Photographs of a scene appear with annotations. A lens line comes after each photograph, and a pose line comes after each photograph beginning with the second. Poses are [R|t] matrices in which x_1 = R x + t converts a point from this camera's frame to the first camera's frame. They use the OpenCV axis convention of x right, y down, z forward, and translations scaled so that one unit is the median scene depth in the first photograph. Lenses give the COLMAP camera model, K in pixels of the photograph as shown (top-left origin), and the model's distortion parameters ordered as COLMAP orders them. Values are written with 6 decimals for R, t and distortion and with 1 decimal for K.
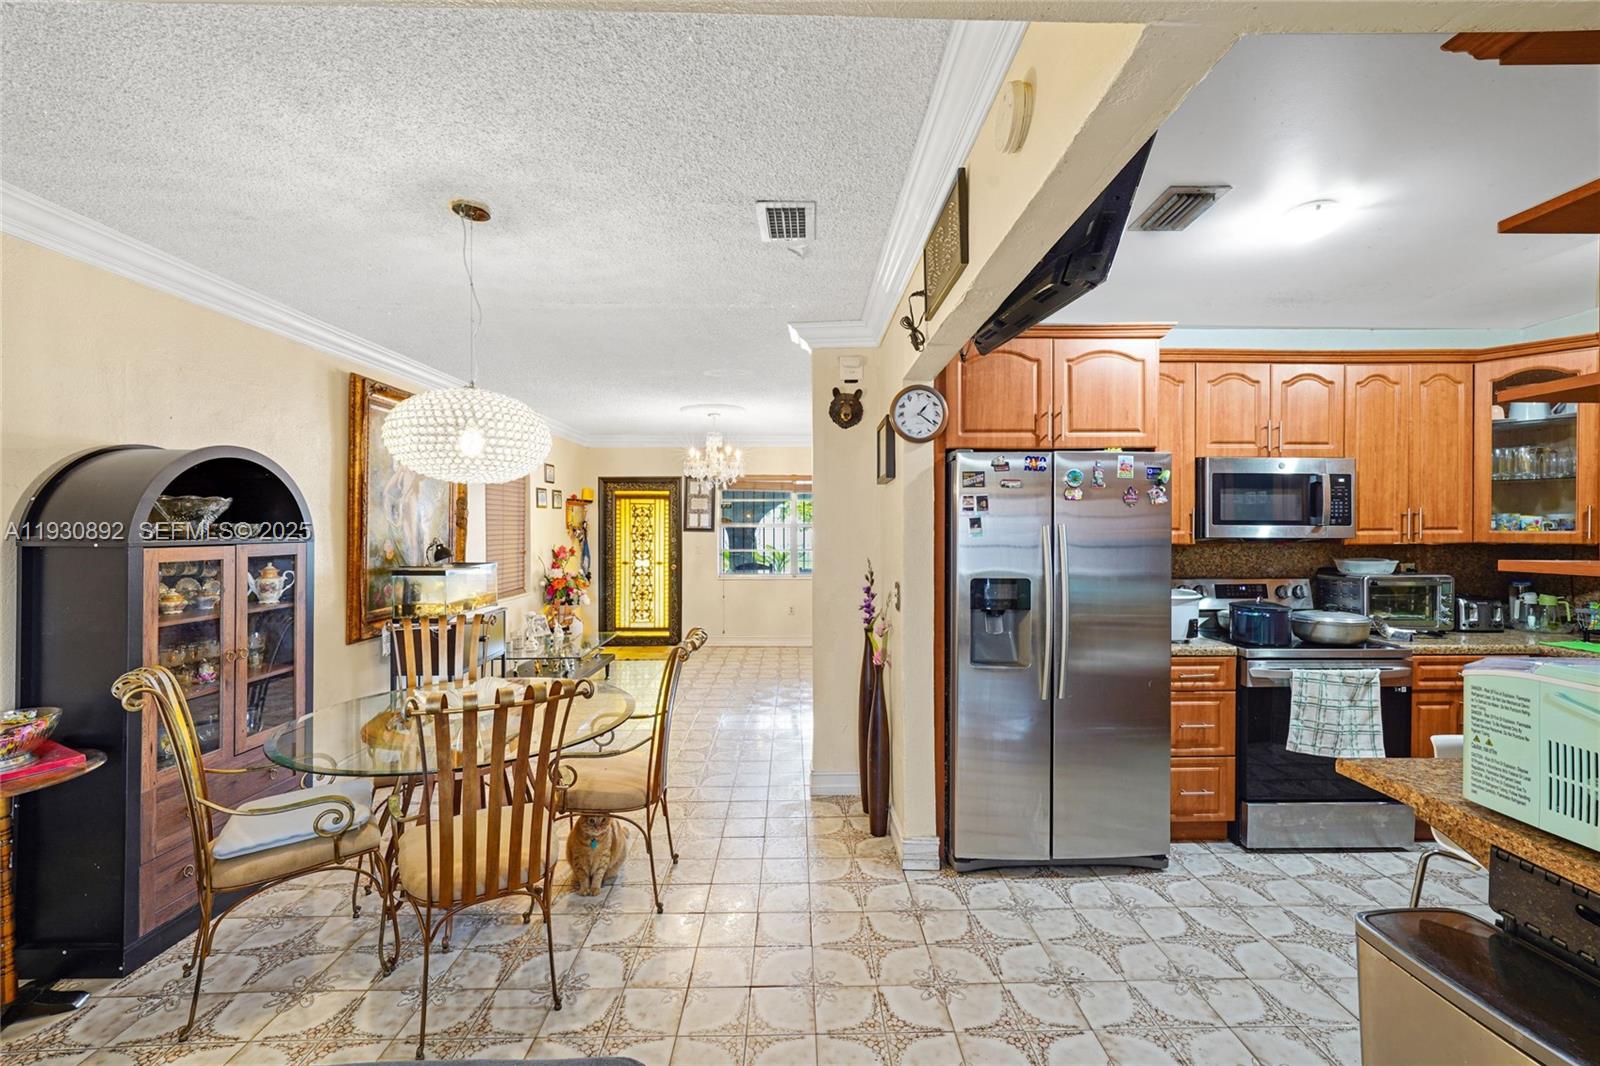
lens RADIAL K [[641.5, 0, 800.3], [0, 641.5, 530.6], [0, 0, 1]] dist [-0.002299, -0.000096]
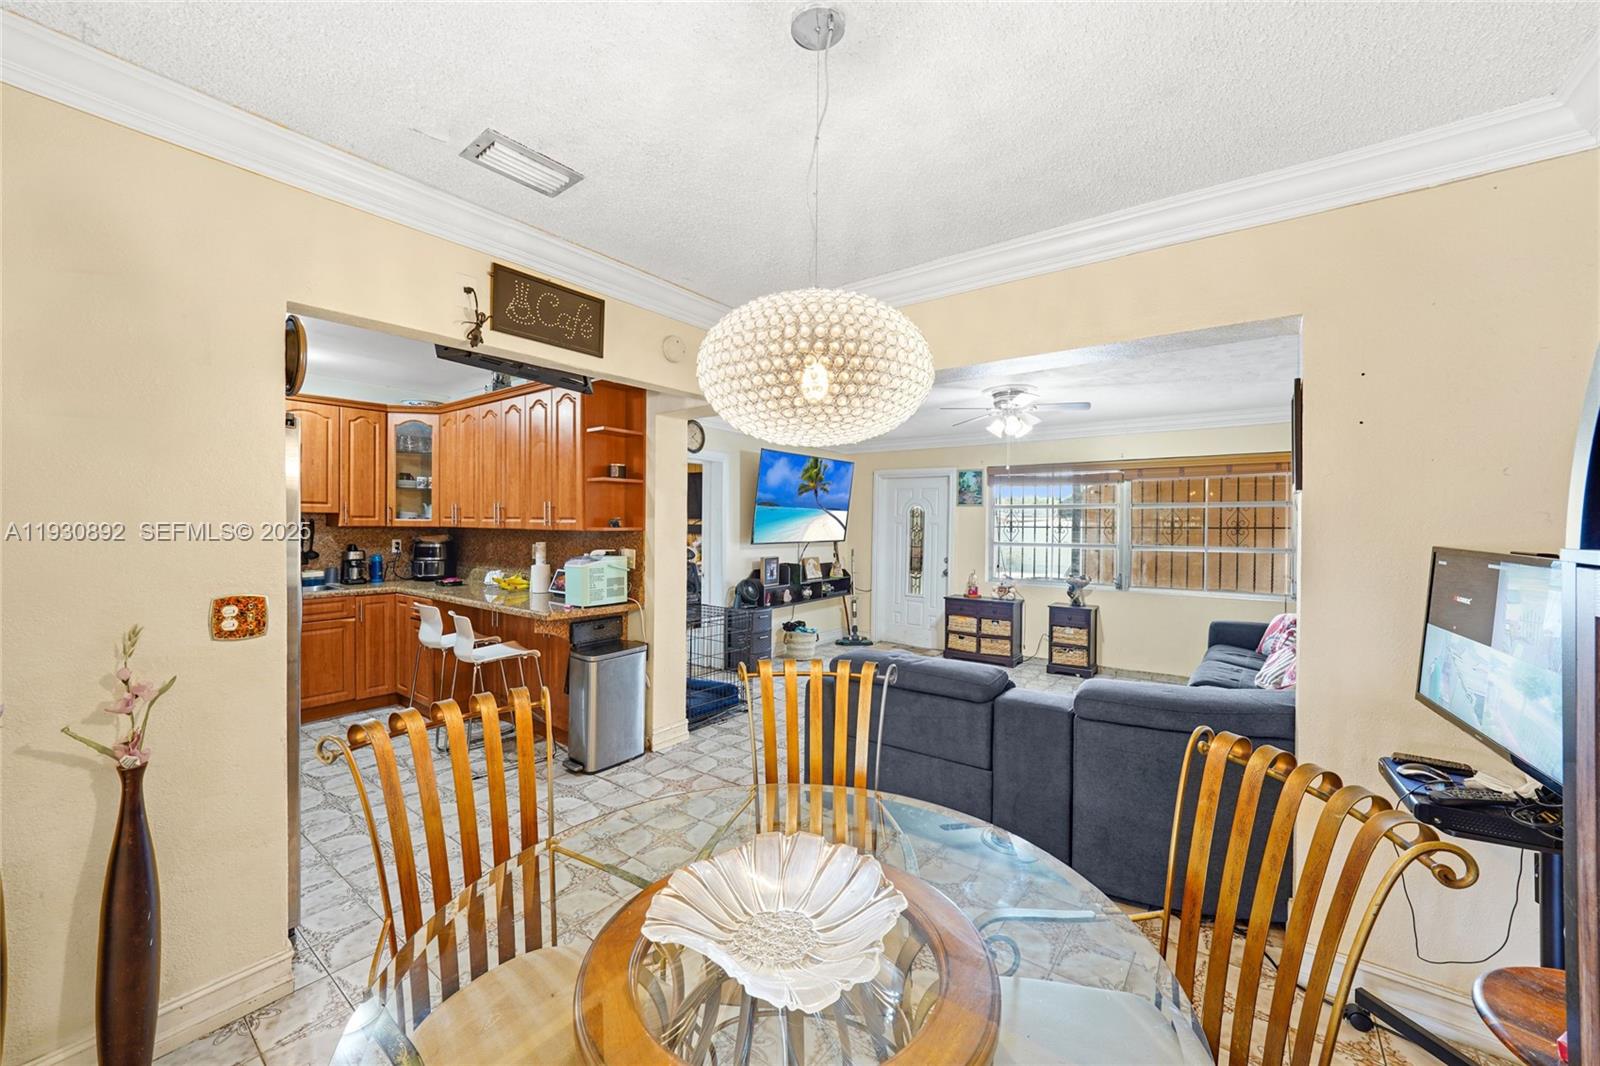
lens RADIAL K [[616.5, 0, 803.3], [0, 616.5, 526.5], [0, 0, 1]] dist [0.000148, 0.000015]
pose [[-0.789634, -0.008343, 0.613521, -0.692073], [-0.004838, 0.999961, 0.007371, 0.004737], [-0.613558, 0.002853, -0.789644, 1.180459]]
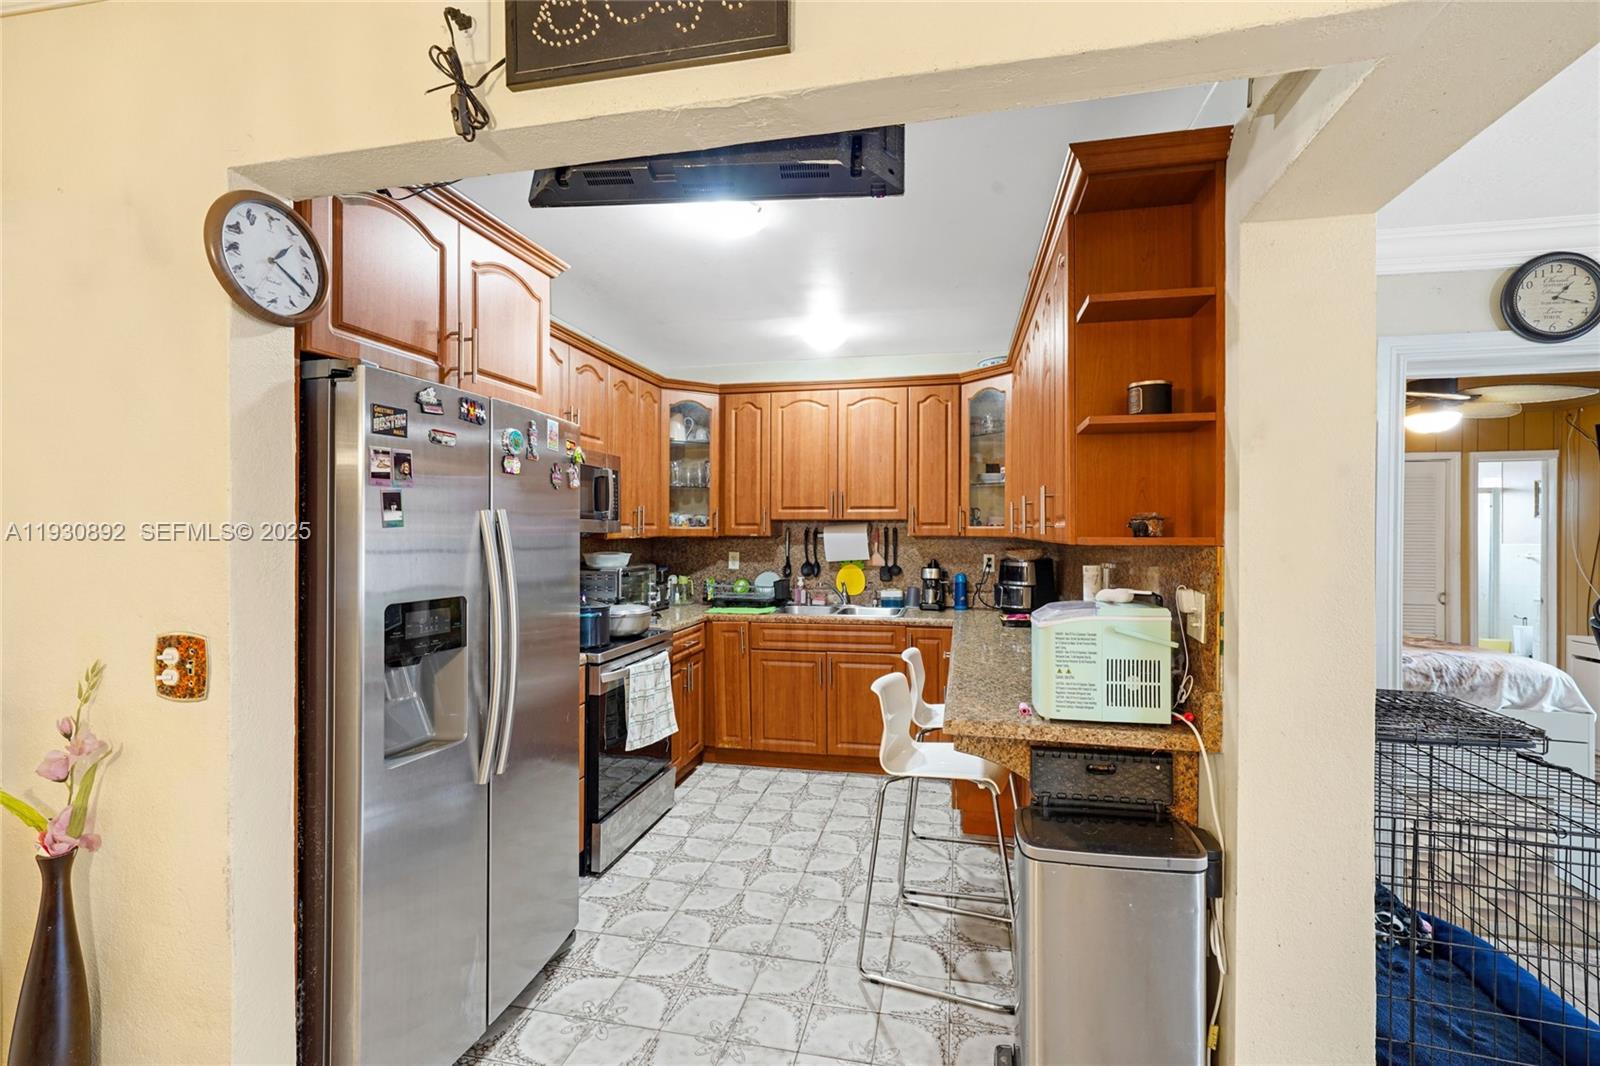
lens RADIAL K [[707.2, 0, 799.4], [0, 707.2, 532.9], [0, 0, 1]] dist [0.000030, 0.000077]
pose [[0.226987, -0.000638, 0.973897, -0.222715], [0.001606, 0.999999, 0.000281, 0.014205], [-0.973896, 0.001500, 0.226988, 0.514268]]
